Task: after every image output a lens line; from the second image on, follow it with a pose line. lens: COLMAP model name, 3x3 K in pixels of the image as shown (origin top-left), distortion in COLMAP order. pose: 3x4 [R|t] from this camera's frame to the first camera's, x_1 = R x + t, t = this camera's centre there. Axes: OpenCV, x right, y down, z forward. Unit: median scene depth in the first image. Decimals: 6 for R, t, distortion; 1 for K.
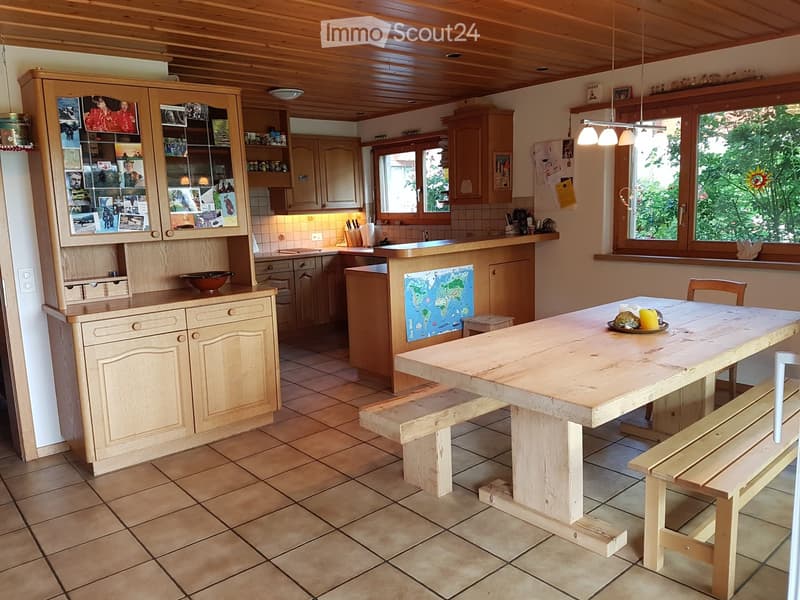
lens RADIAL K [[600.8, 0, 419.6], [0, 600.8, 301.3], [0, 0, 1]] dist [0.214773, -0.334161]
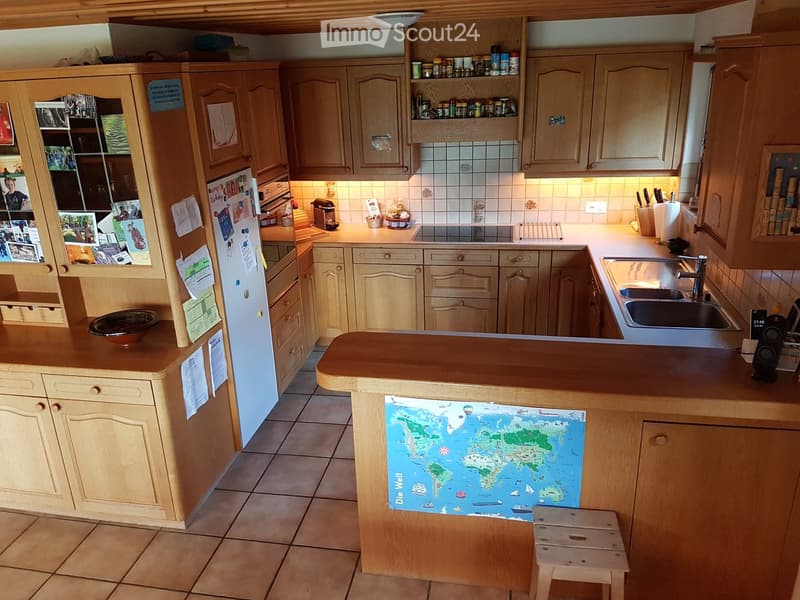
lens RADIAL K [[626.9, 0, 400.0], [0, 626.9, 300.0], [0, 0, 1]] dist [0.089605, -0.147041]
pose [[0.601424, 0.297373, -0.741525, 0.437245], [-0.122069, 0.951453, 0.282554, -0.338504], [0.789550, -0.079417, 0.608526, 0.818838]]
